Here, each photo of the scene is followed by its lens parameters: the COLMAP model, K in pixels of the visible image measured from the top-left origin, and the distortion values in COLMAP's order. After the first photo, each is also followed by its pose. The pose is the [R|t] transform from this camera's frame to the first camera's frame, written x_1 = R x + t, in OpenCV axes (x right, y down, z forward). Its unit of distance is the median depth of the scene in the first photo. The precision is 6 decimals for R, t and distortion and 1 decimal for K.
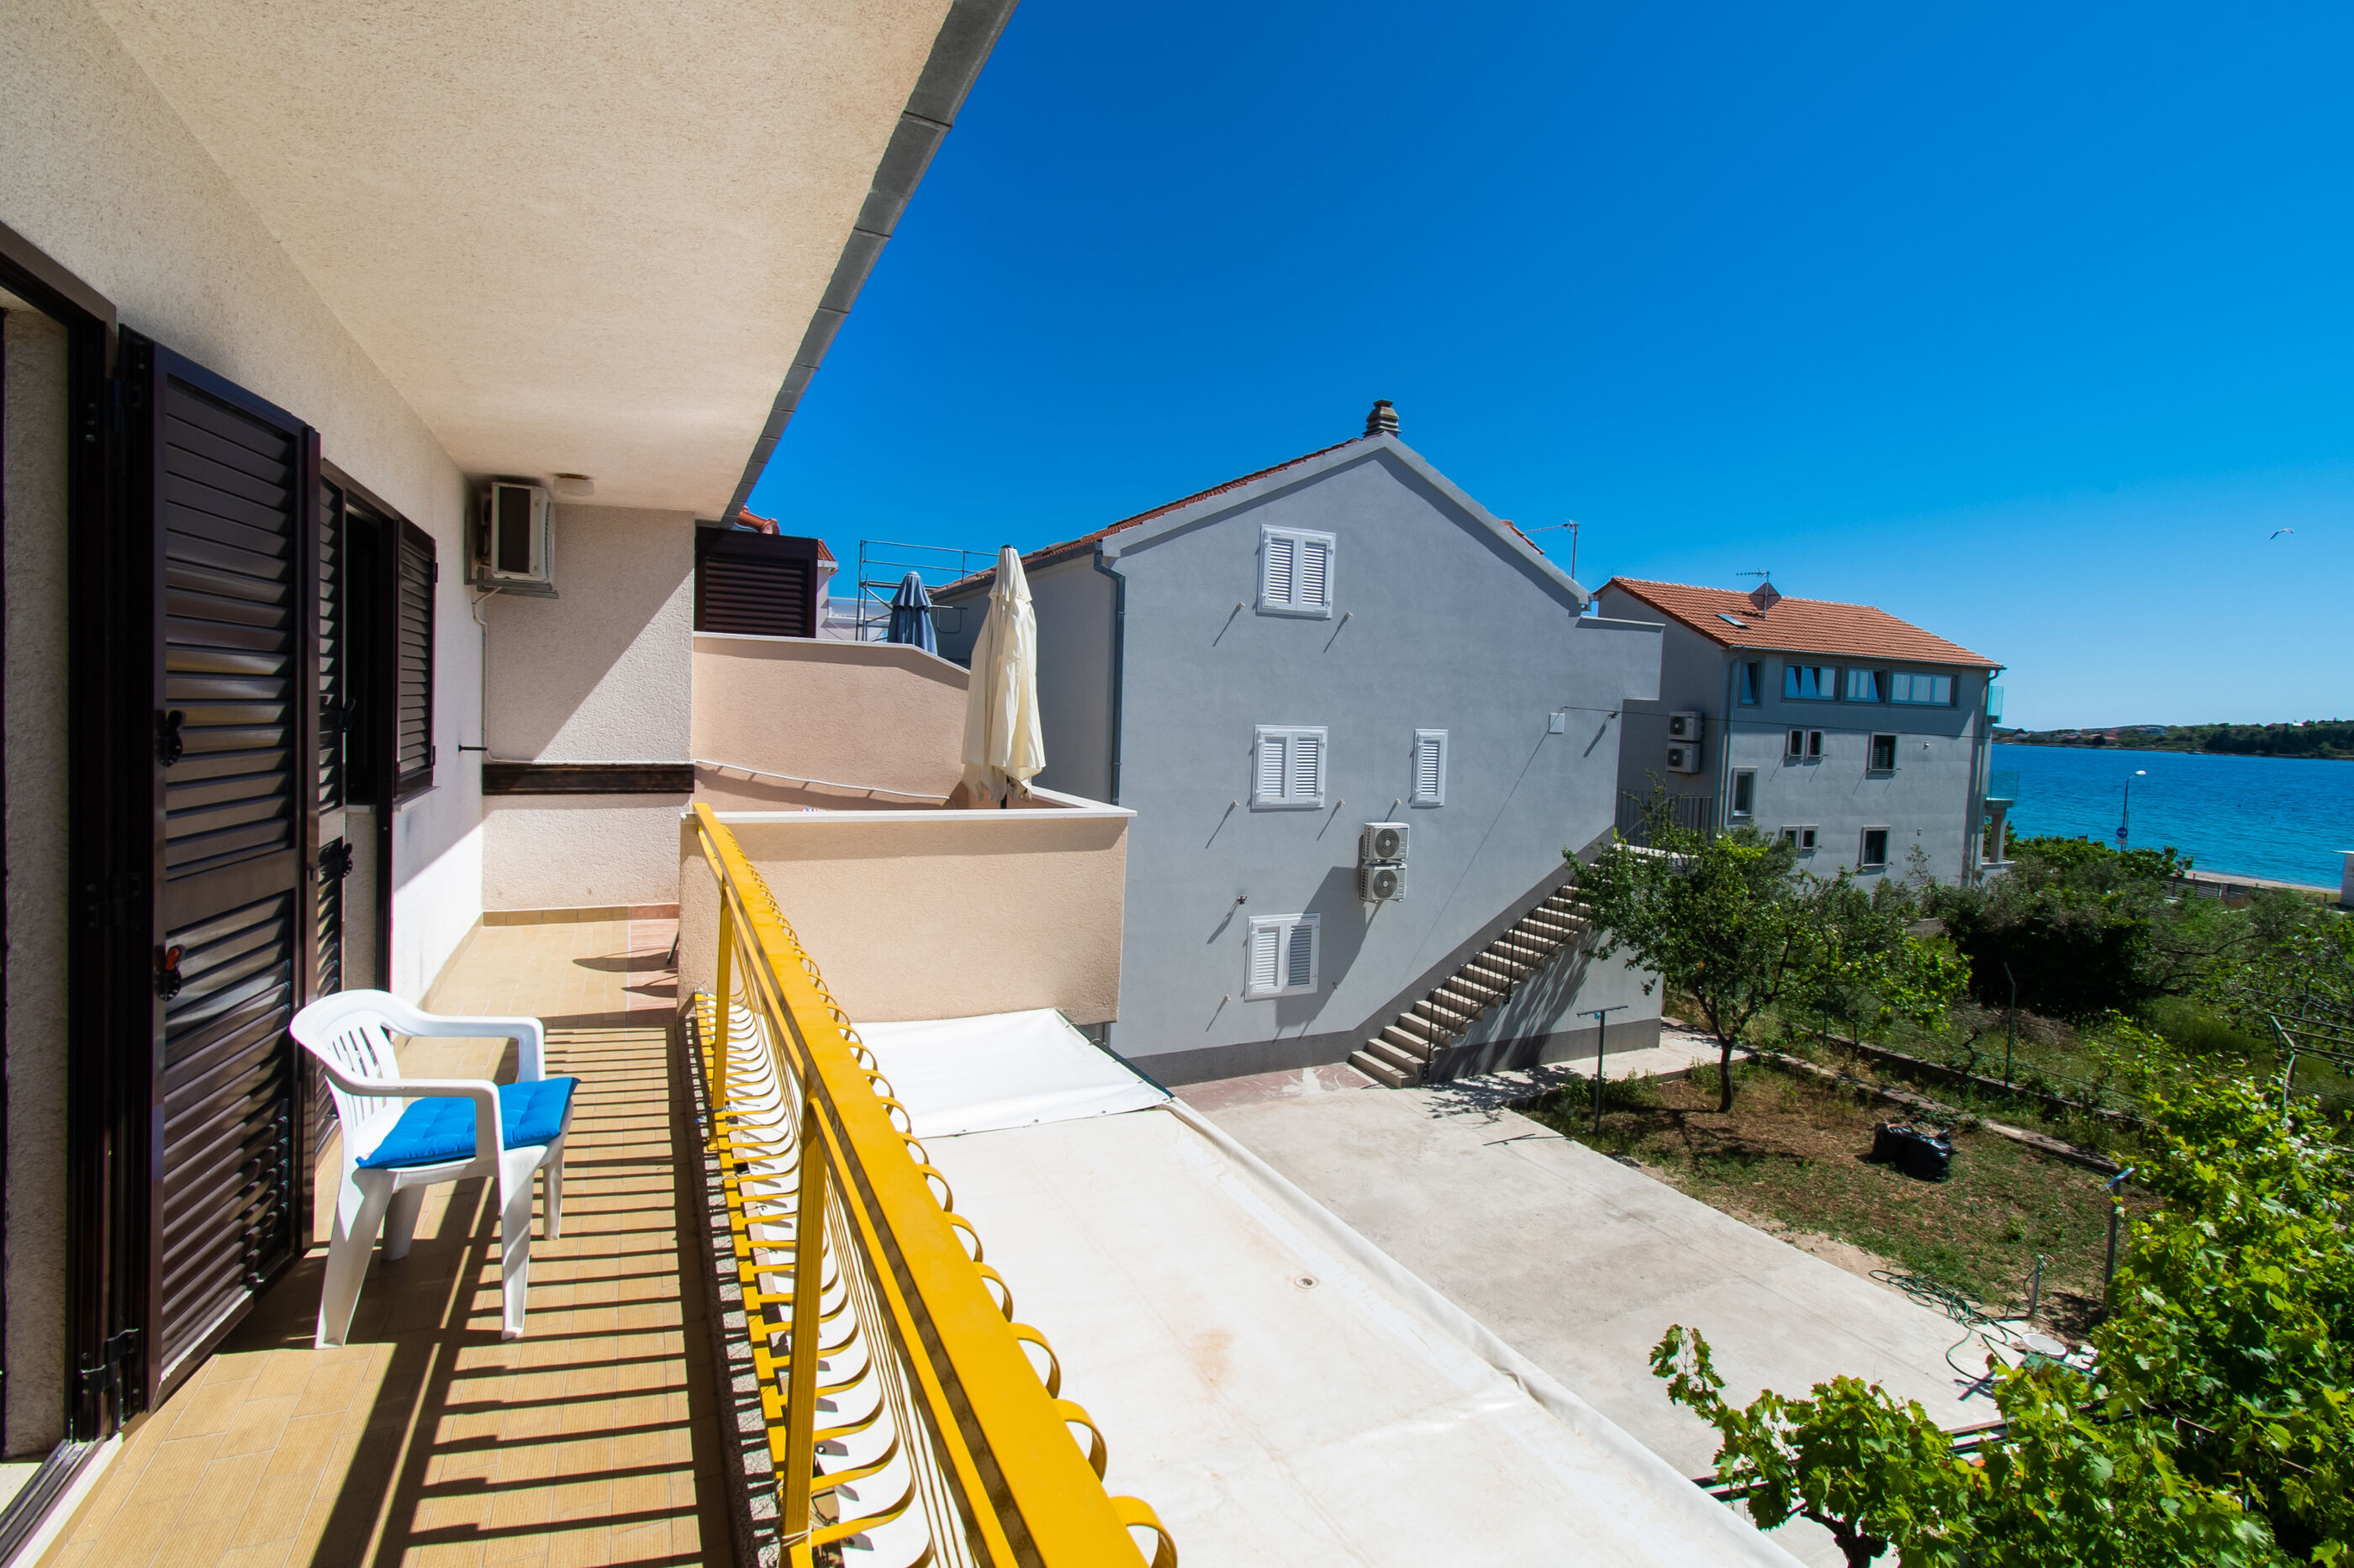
lens RADIAL K [[1075.6, 0, 1156.6], [0, 1075.6, 774.5], [0, 0, 1]] dist [0.002765, -0.013667]
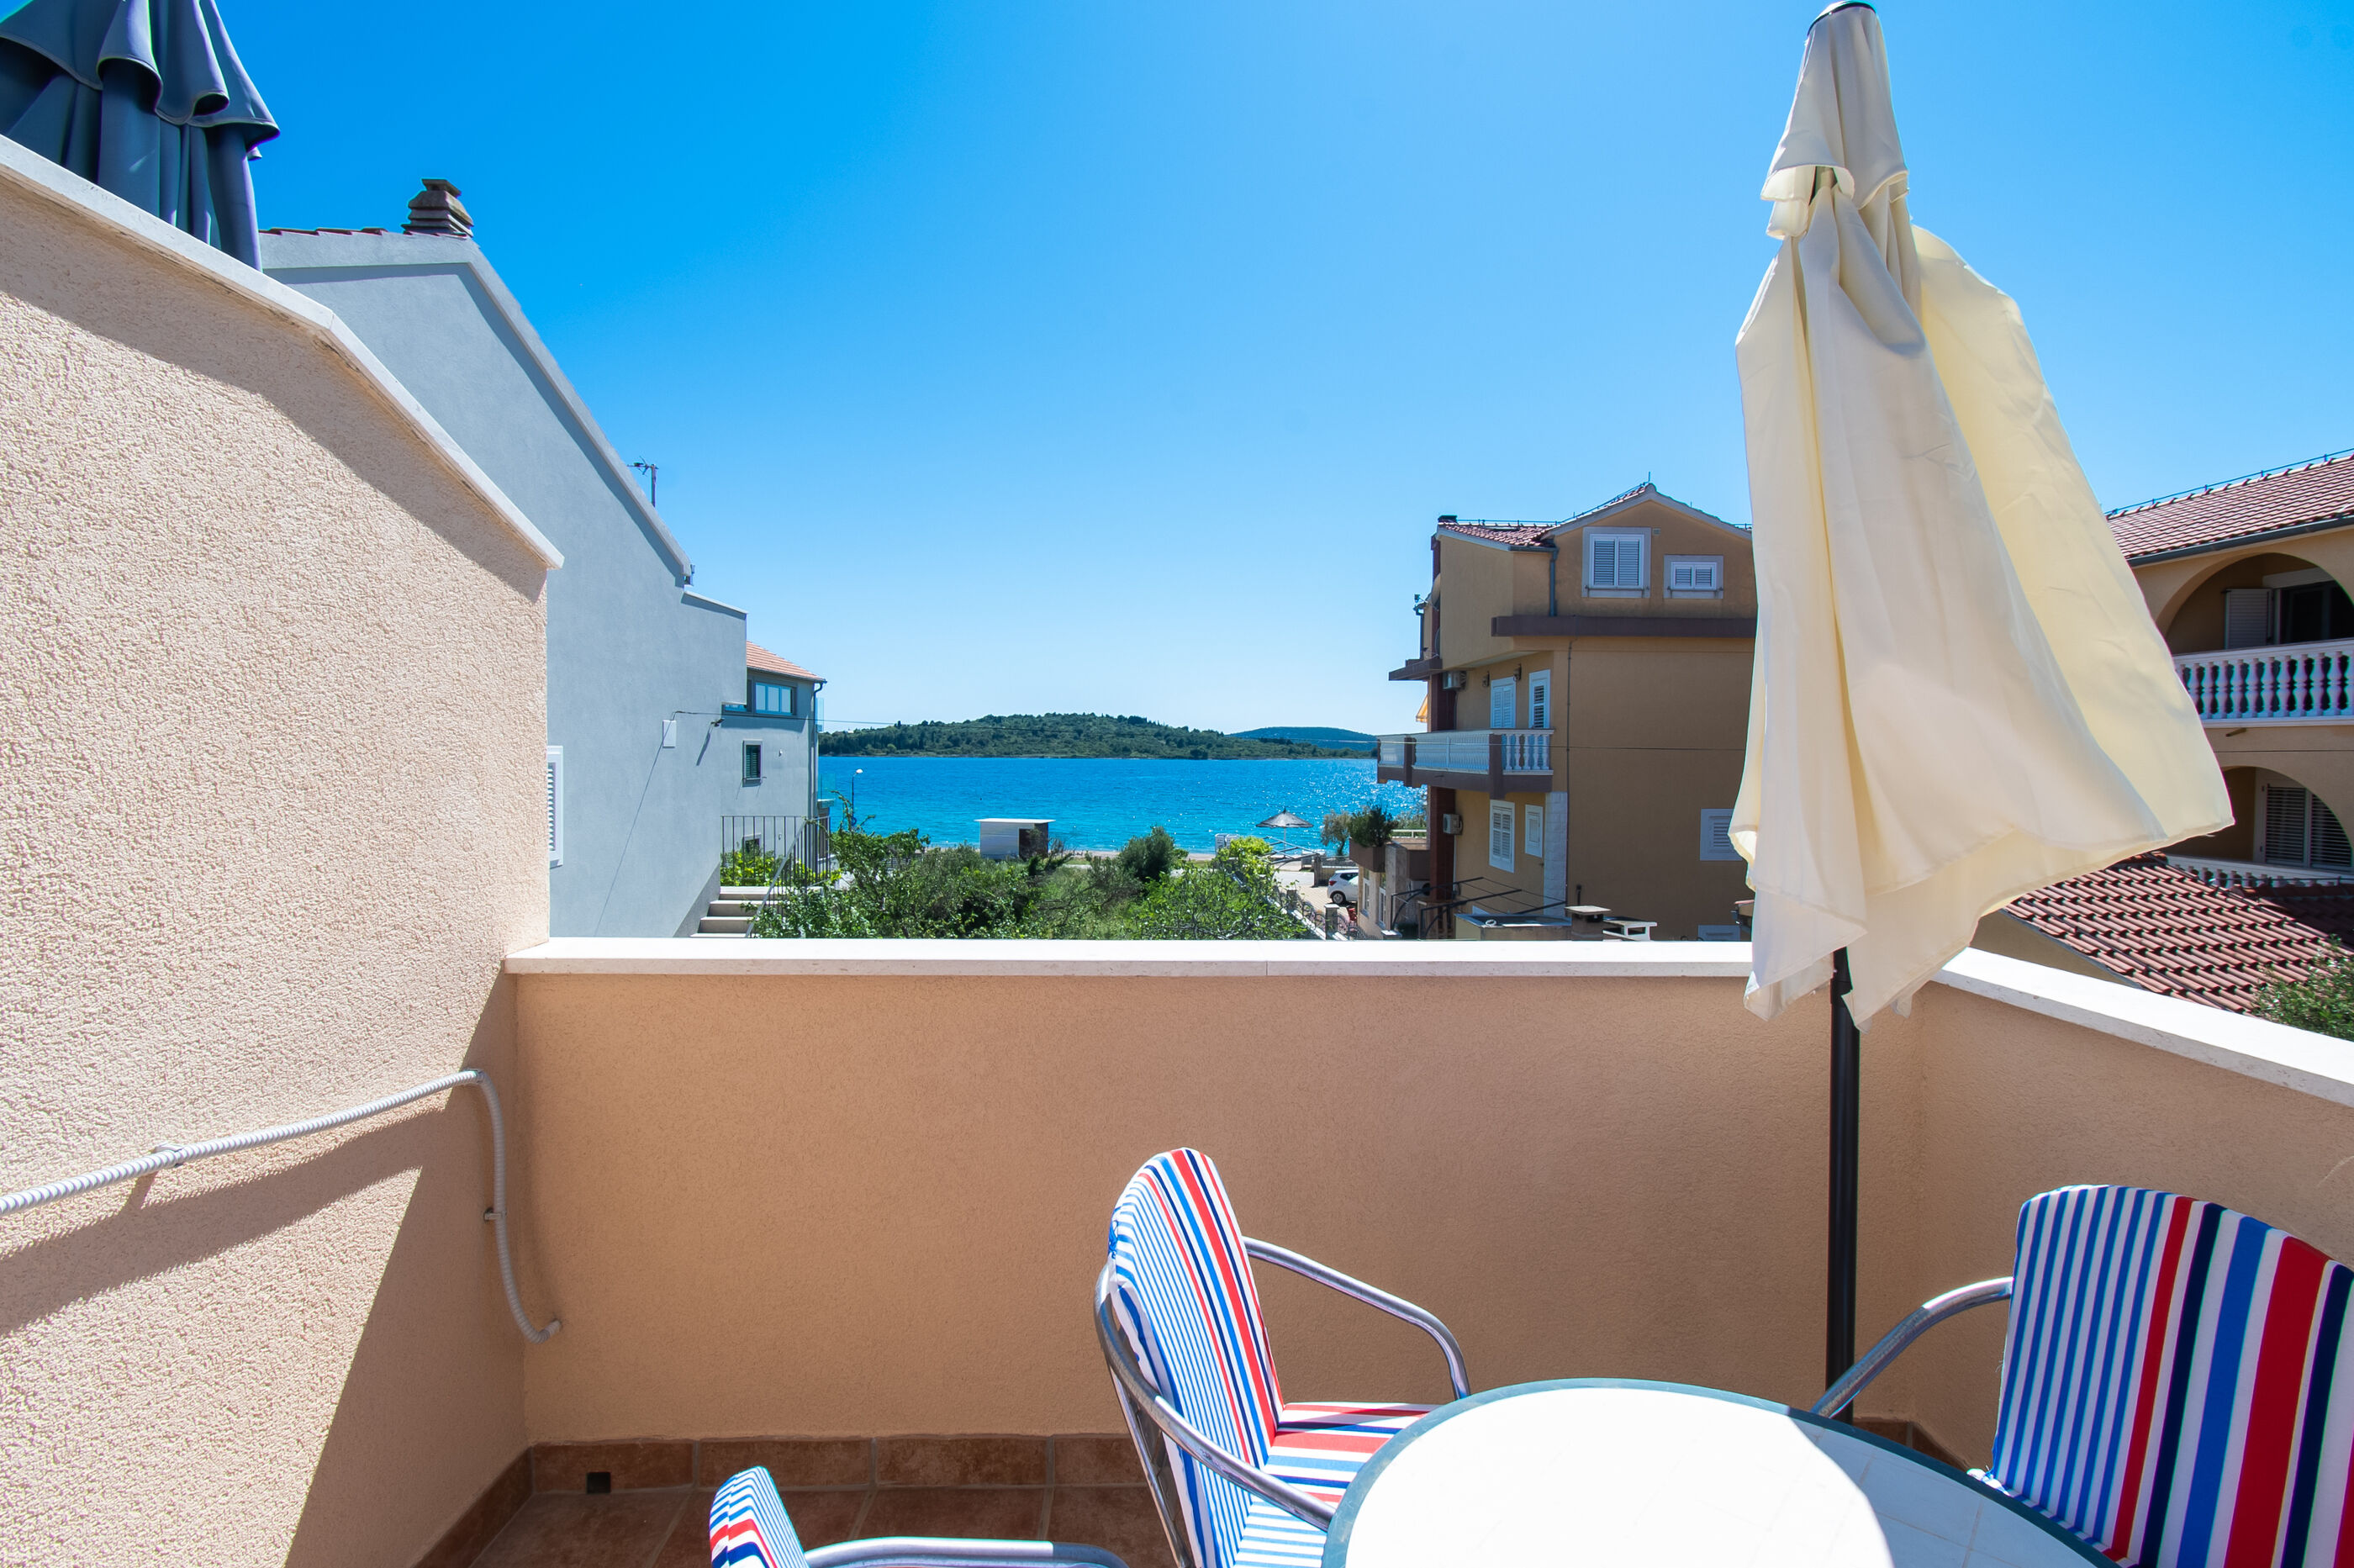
lens RADIAL K [[1075.6, 0, 1186.9], [0, 1075.6, 775.6], [0, 0, 1]] dist [0.002765, -0.013667]
pose [[0.416304, -0.051695, 0.907755, -0.171648], [0.064043, 0.997570, 0.027439, -0.019544], [-0.906967, 0.046712, 0.418603, 0.436405]]
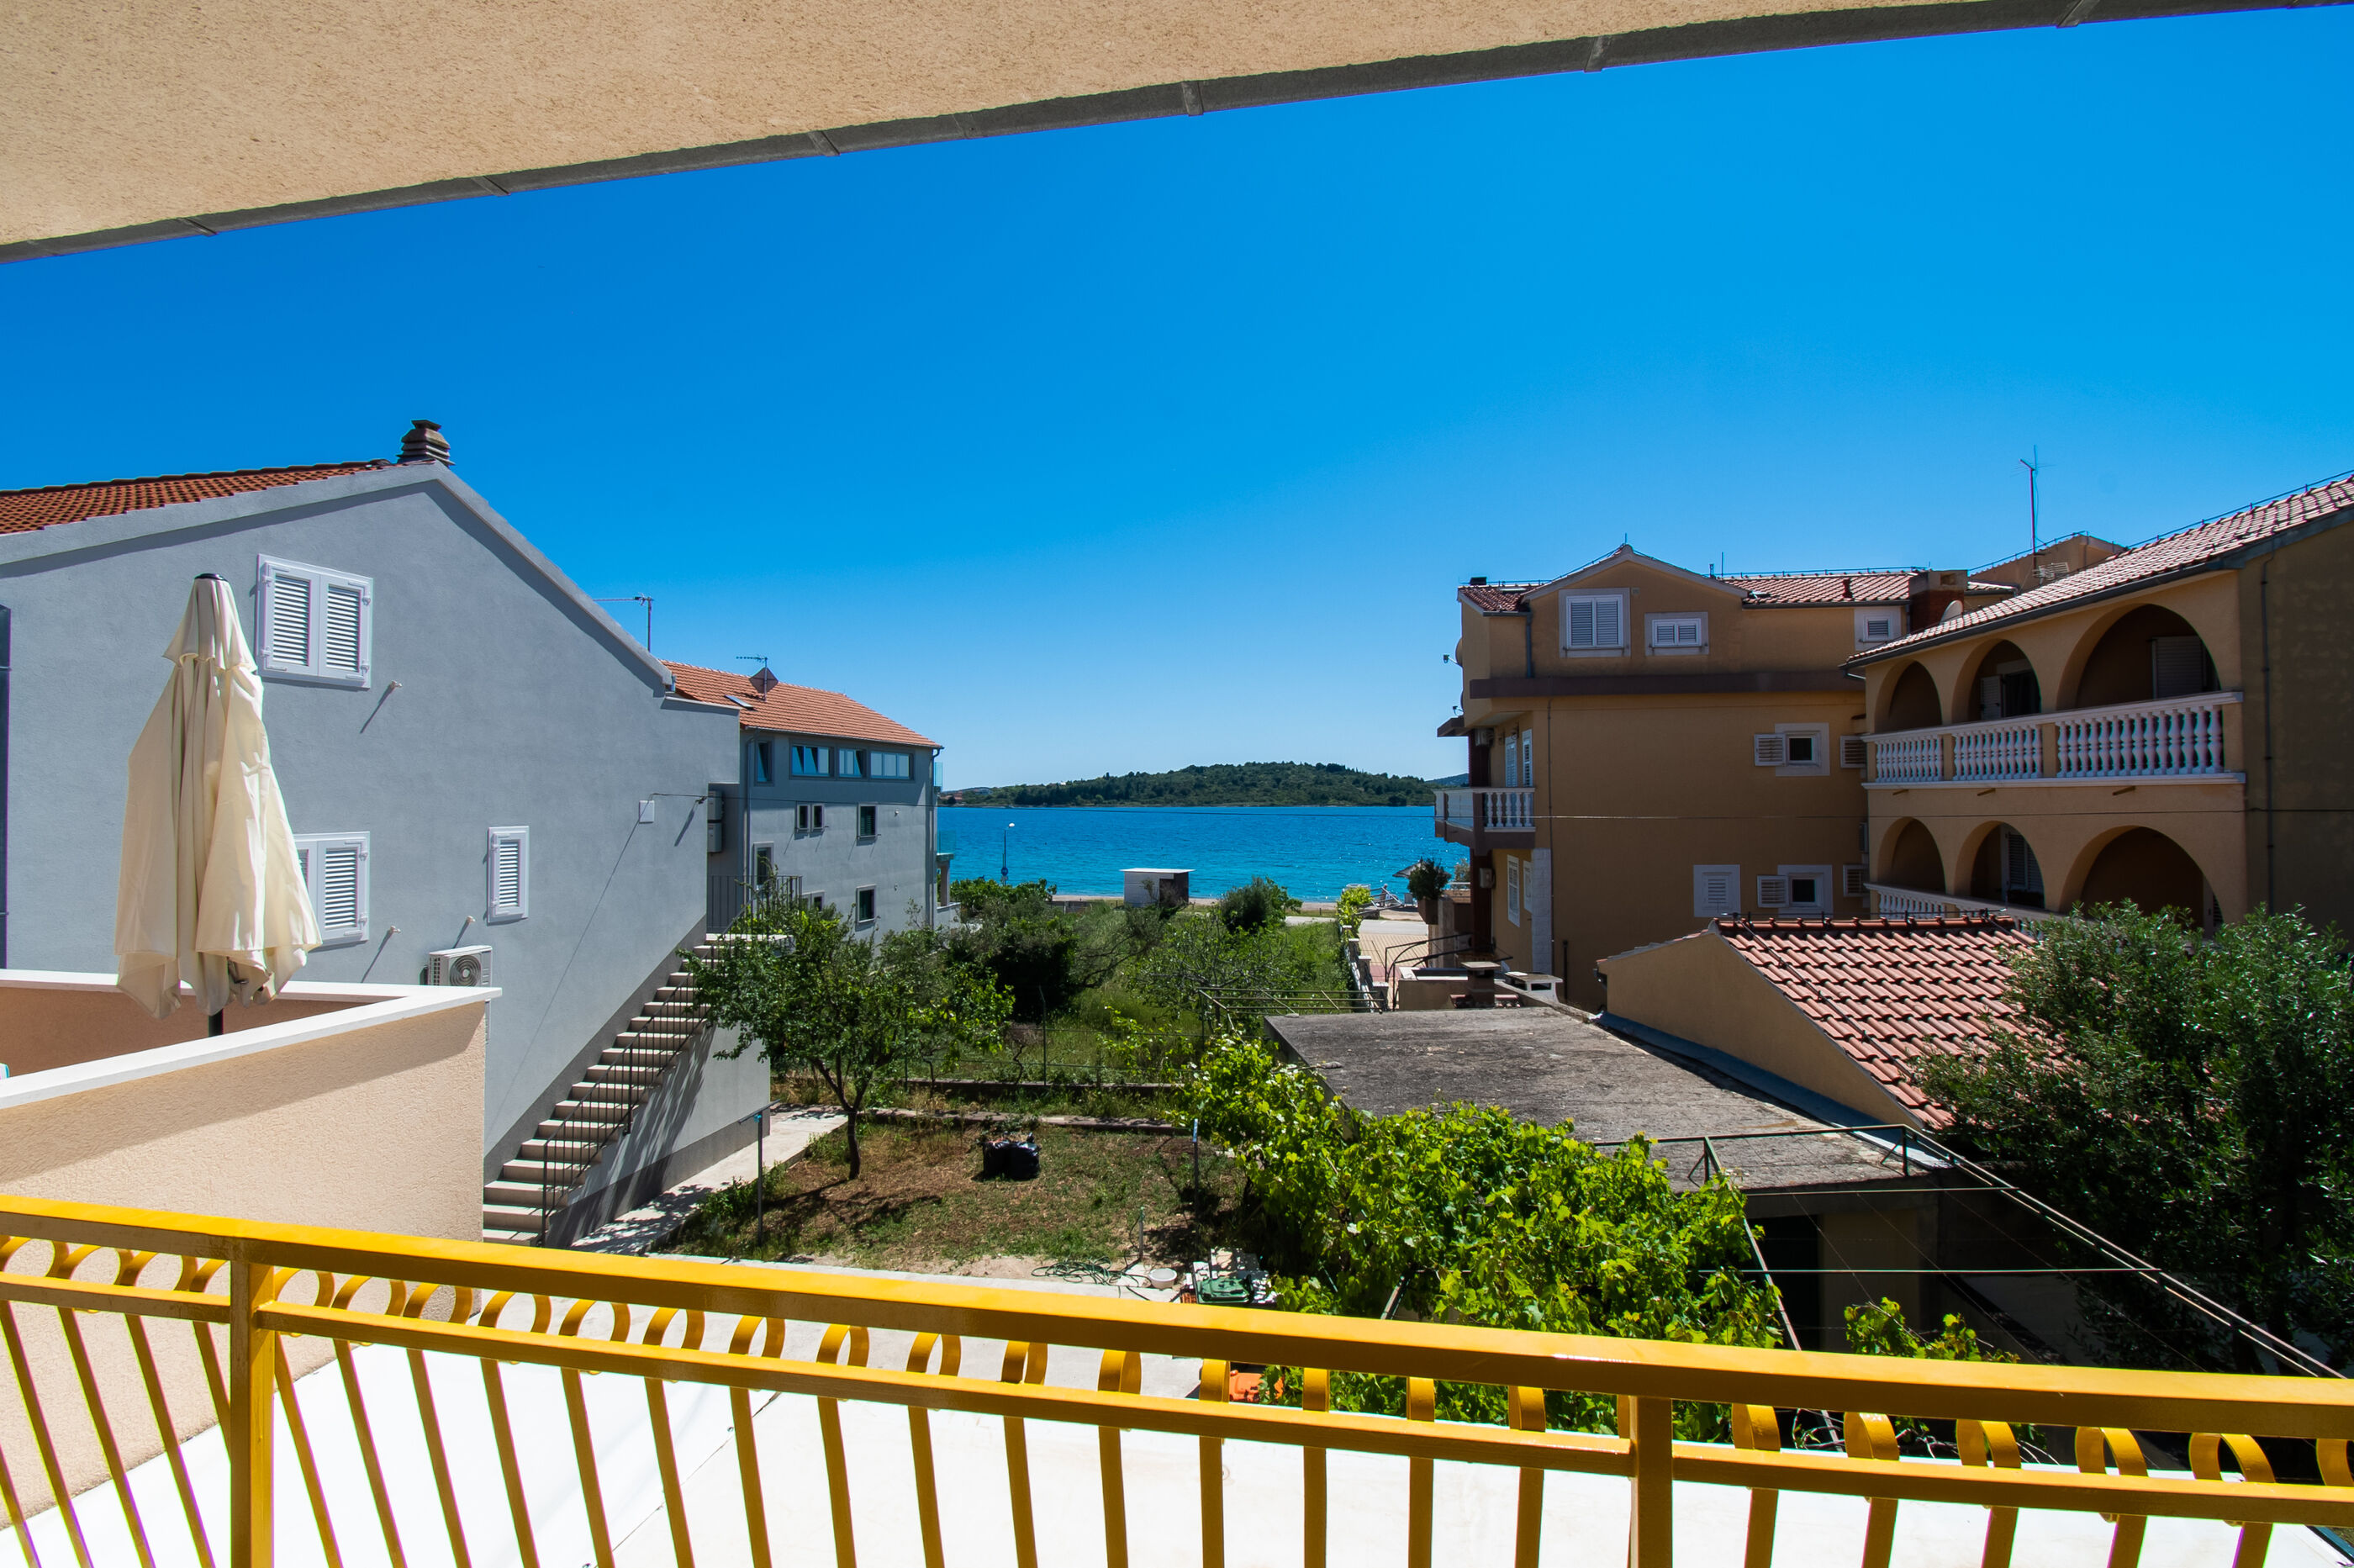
lens RADIAL K [[1075.6, 0, 1203.5], [0, 1075.6, 774.3], [0, 0, 1]] dist [0.002765, -0.013667]
pose [[0.574852, -0.019169, 0.818033, -0.122026], [0.076472, 0.996609, -0.030386, -0.017726], [-0.814676, 0.080024, 0.574368, 0.096742]]
